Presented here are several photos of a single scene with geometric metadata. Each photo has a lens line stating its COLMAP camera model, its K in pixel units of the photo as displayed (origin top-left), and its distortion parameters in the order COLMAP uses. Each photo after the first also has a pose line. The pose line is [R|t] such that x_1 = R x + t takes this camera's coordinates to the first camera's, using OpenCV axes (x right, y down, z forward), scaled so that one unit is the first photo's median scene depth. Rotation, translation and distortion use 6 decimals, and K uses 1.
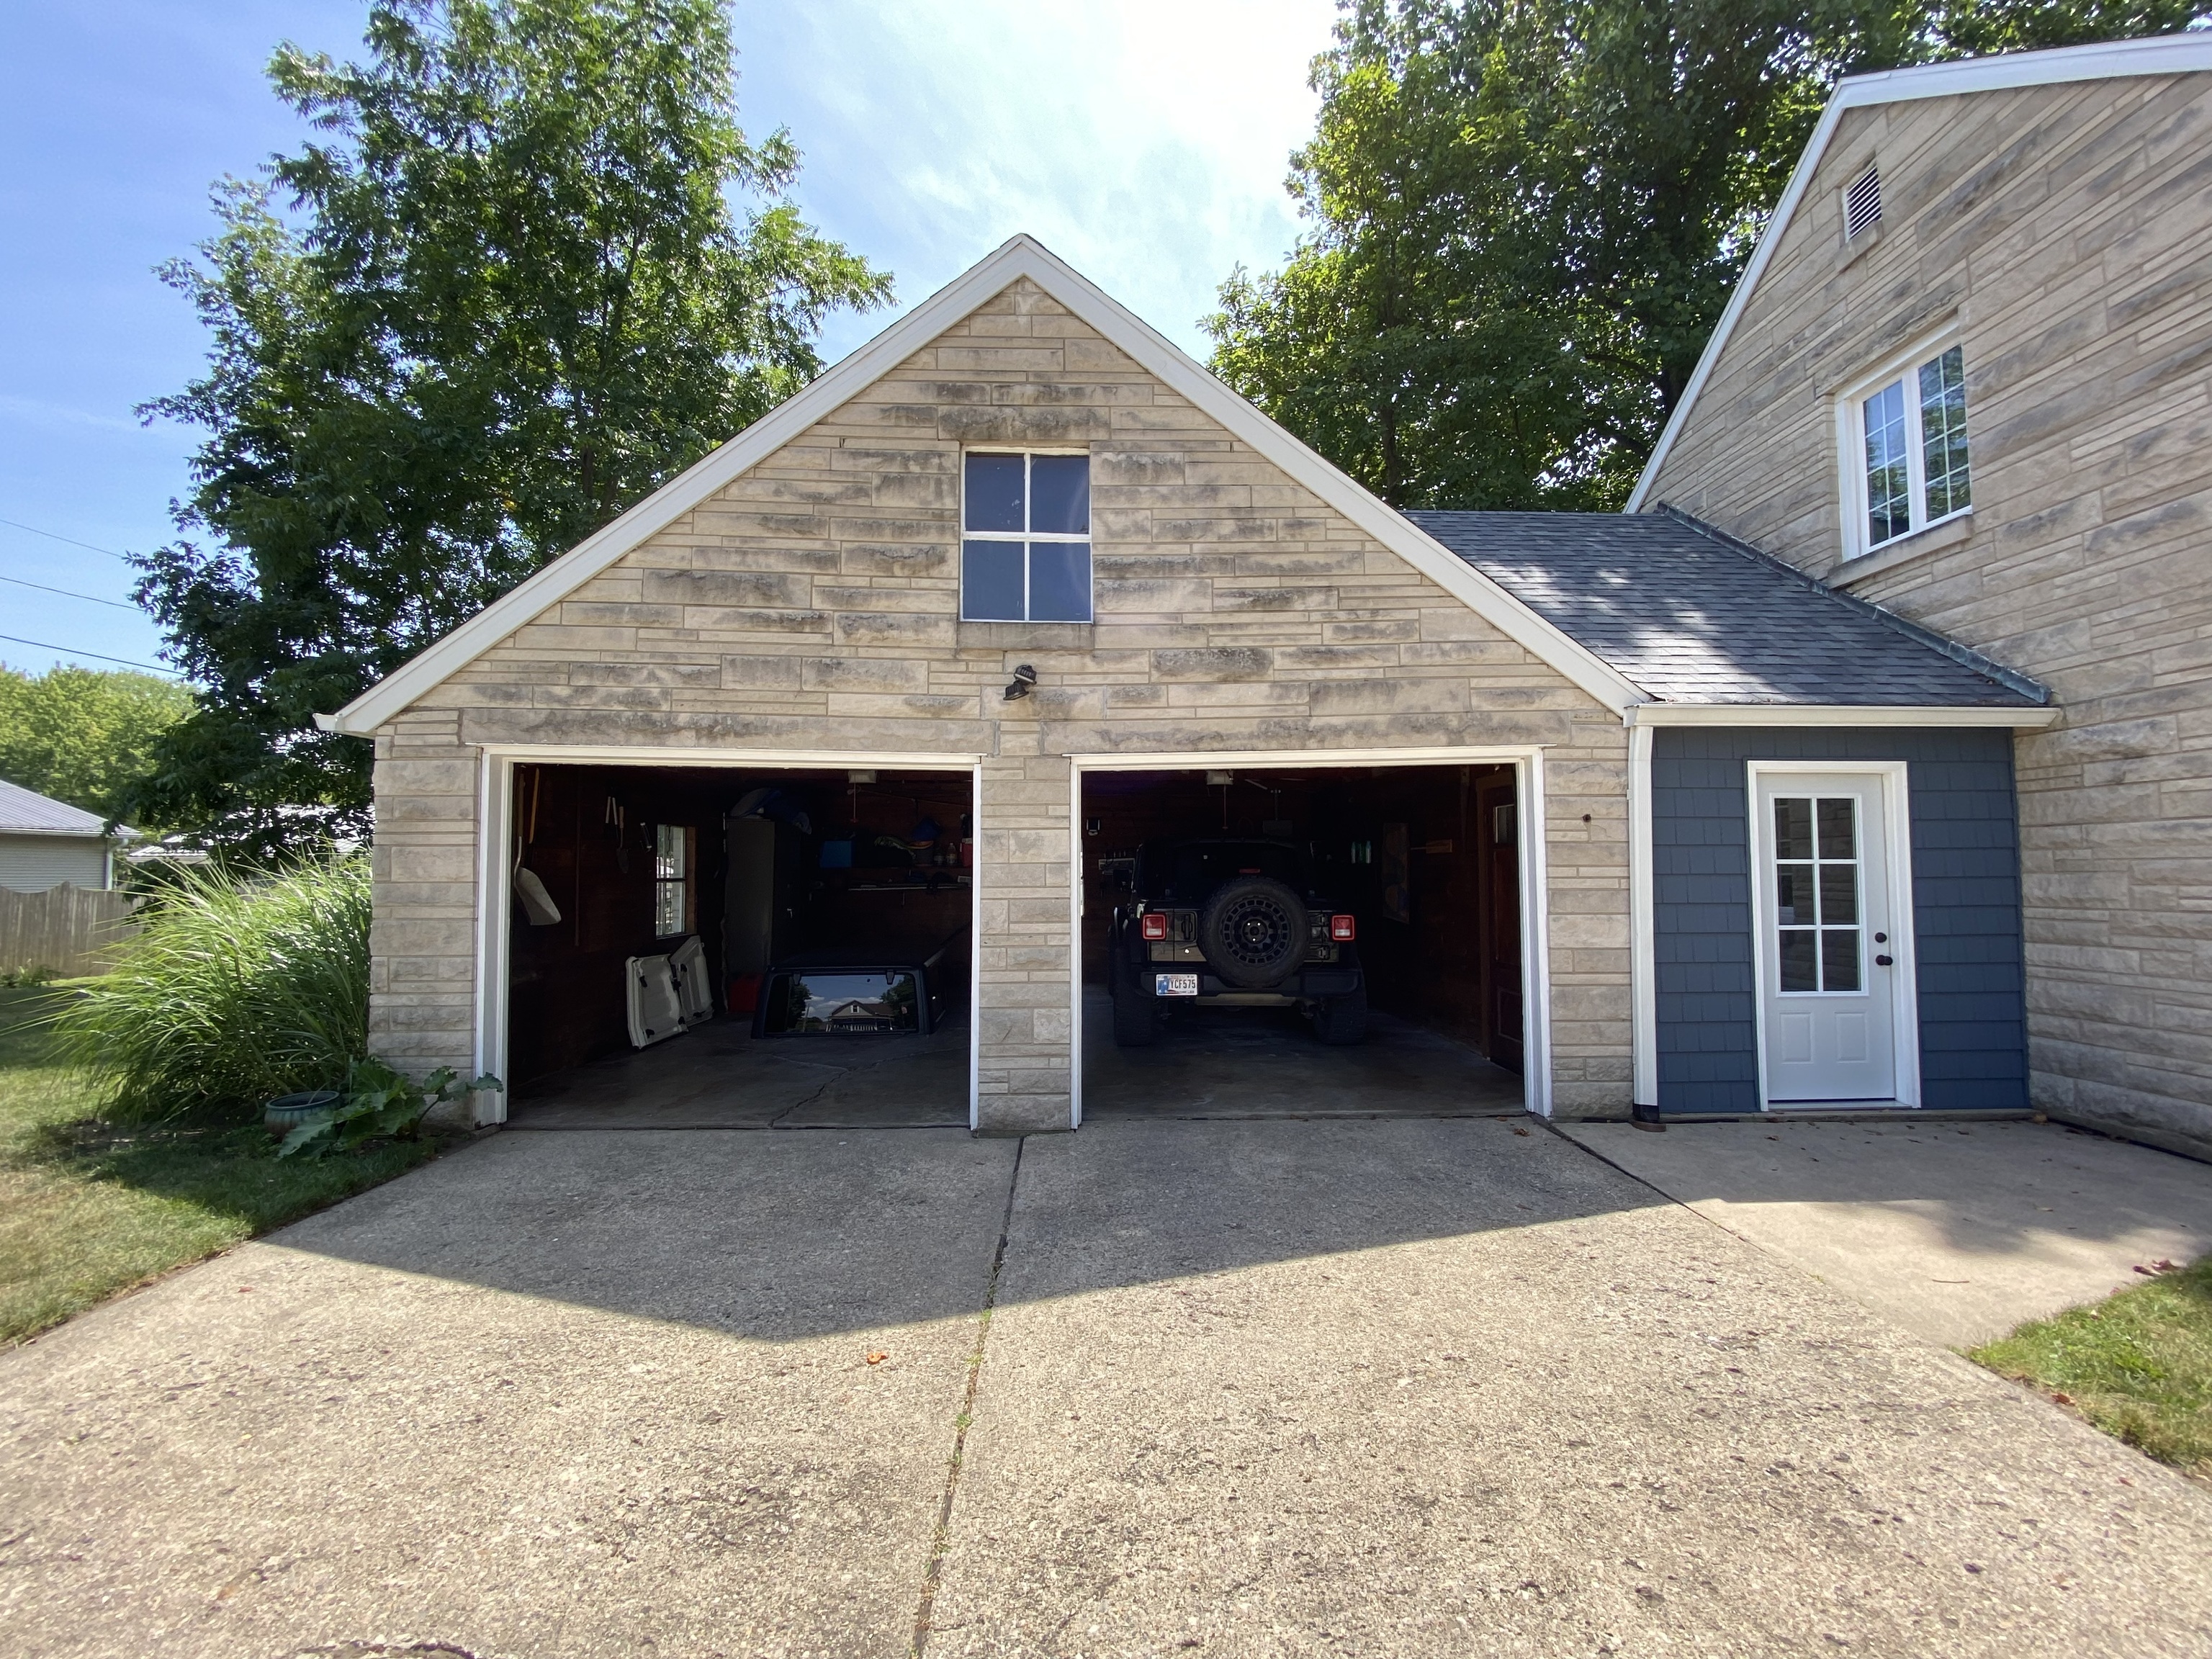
lens RADIAL K [[893.8, 0, 1110.0], [0, 893.8, 824.7], [0, 0, 1]] dist [0.007568, -0.014701]
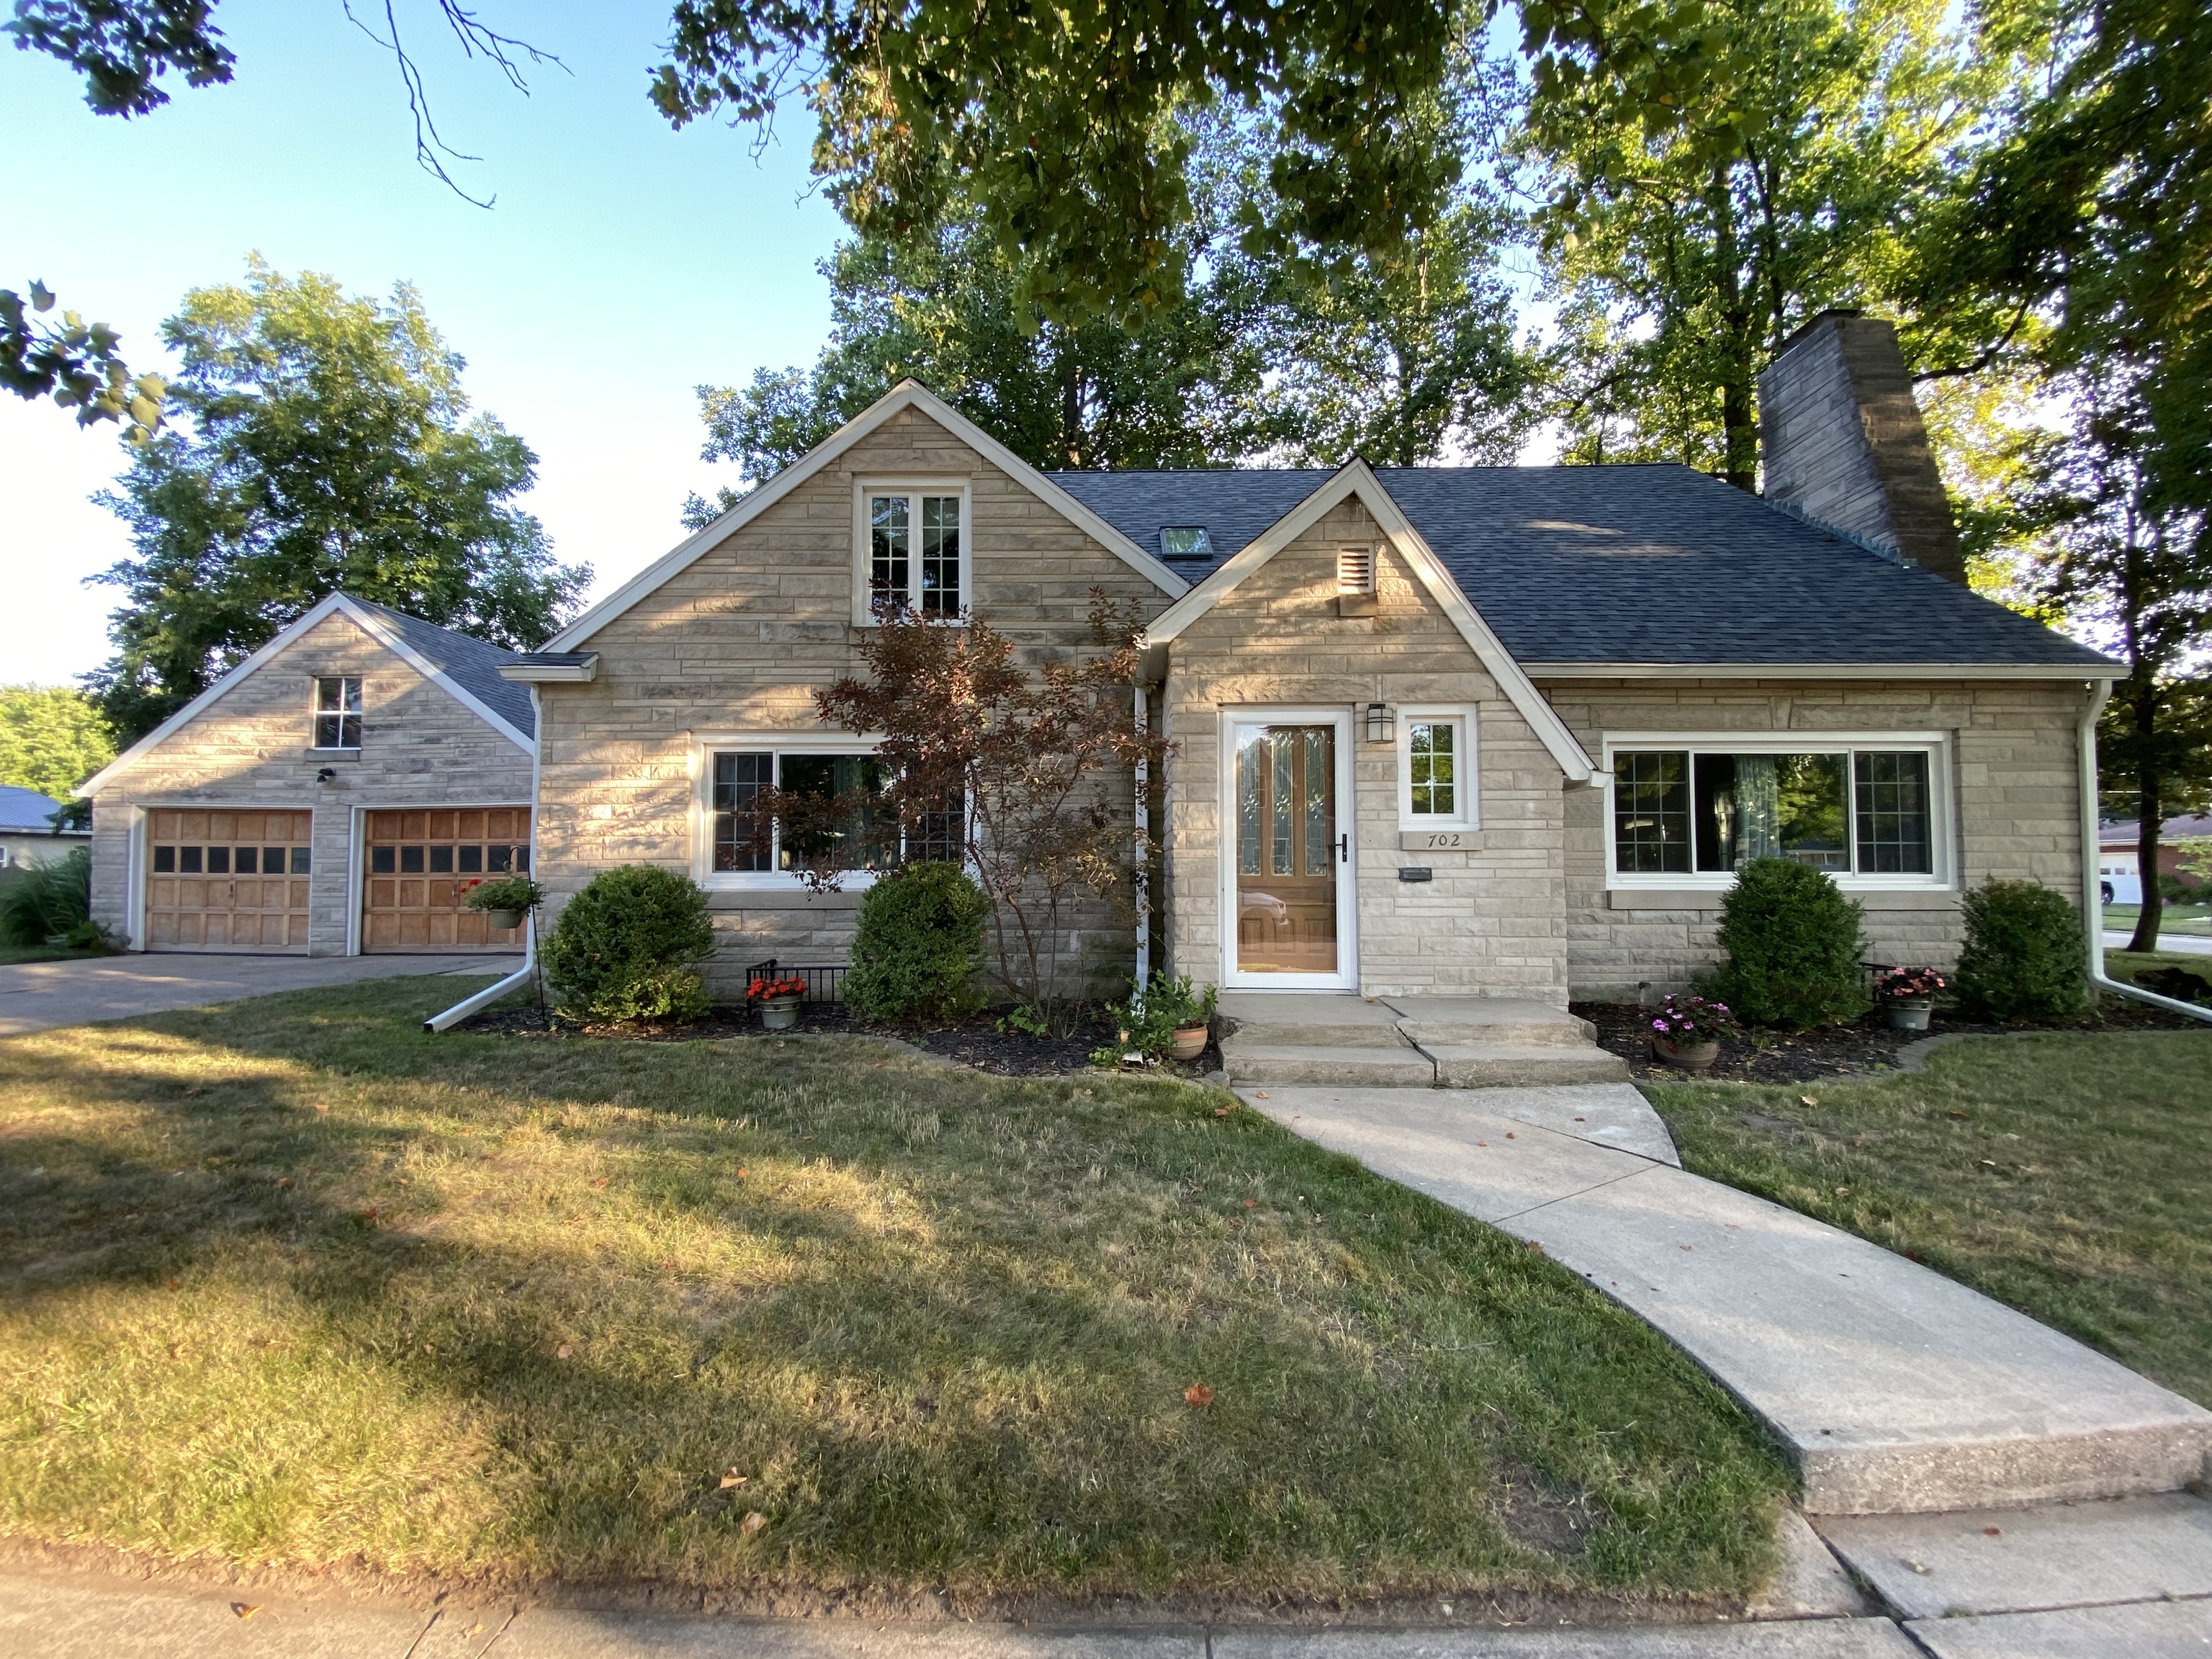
lens RADIAL K [[893.8, 0, 1108.0], [0, 893.8, 832.4], [0, 0, 1]] dist [0.007568, -0.014701]
pose [[0.998610, 0.004162, -0.052542, 2.118229], [-0.003595, 0.999934, 0.010880, -0.035134], [0.052584, -0.010676, 0.998559, -1.303379]]
